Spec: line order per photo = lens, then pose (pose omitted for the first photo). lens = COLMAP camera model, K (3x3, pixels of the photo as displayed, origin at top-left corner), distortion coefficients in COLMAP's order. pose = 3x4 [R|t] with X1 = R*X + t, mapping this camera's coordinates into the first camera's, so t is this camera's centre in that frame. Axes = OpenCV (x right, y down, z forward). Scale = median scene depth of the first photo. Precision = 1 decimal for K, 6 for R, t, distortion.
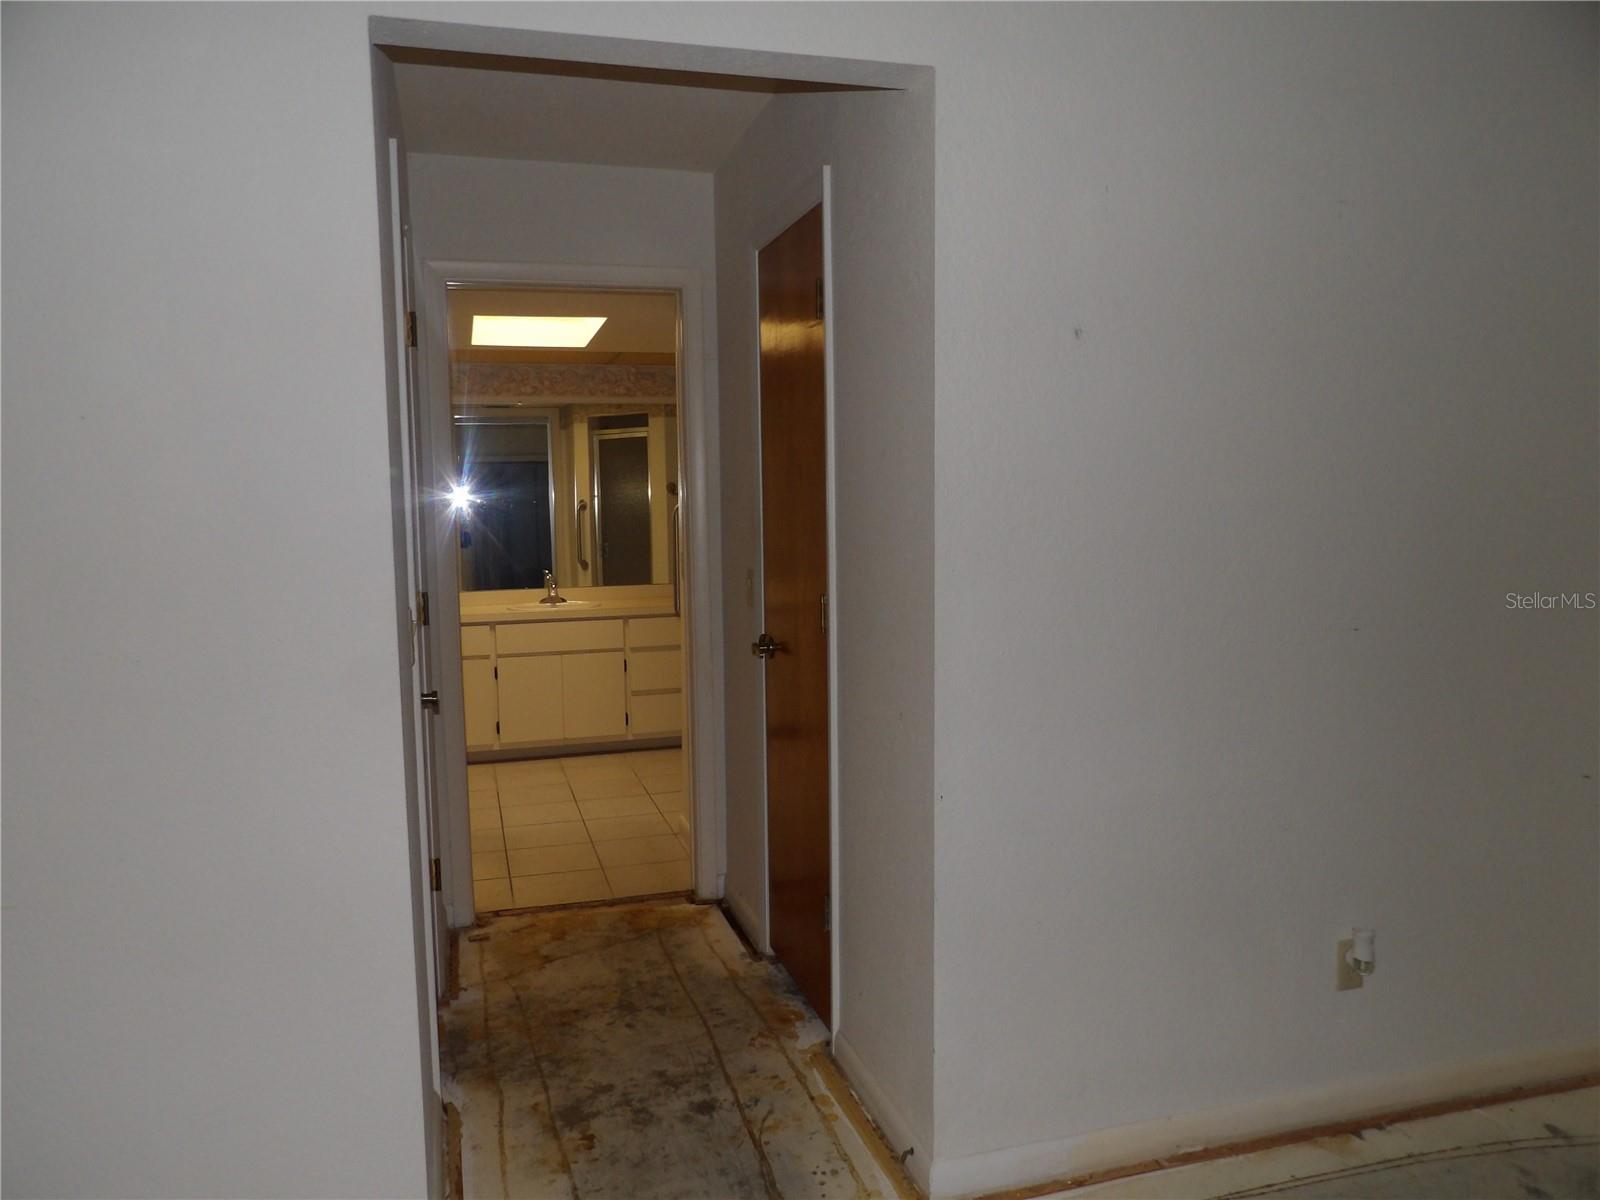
lens RADIAL K [[1135.1, 0, 800.0], [0, 1135.1, 600.0], [0, 0, 1]] dist [0.001976, 0.003667]
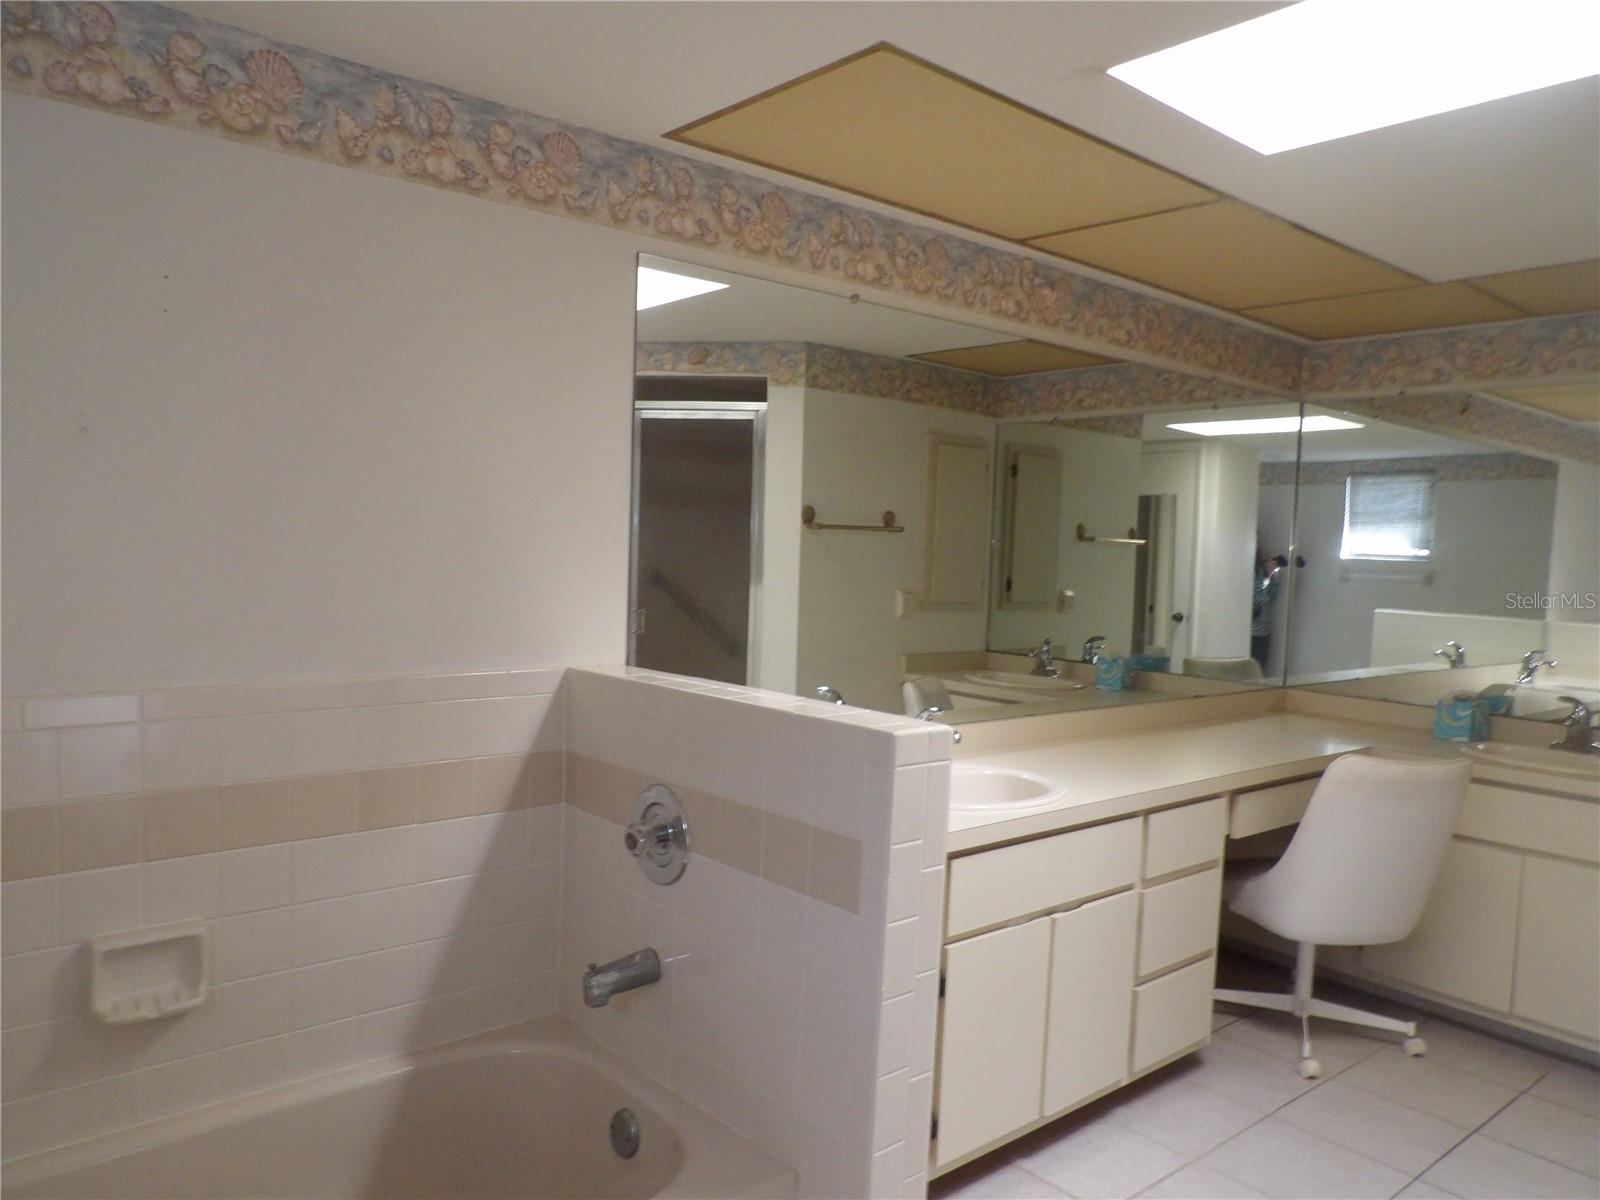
lens RADIAL K [[1135.1, 0, 800.0], [0, 1135.1, 600.0], [0, 0, 1]] dist [0.001976, 0.003667]
pose [[0.908476, 0.026167, 0.417117, -0.428338], [-0.011073, 0.999195, -0.038565, -0.043847], [-0.417790, 0.030417, 0.908034, 0.612633]]
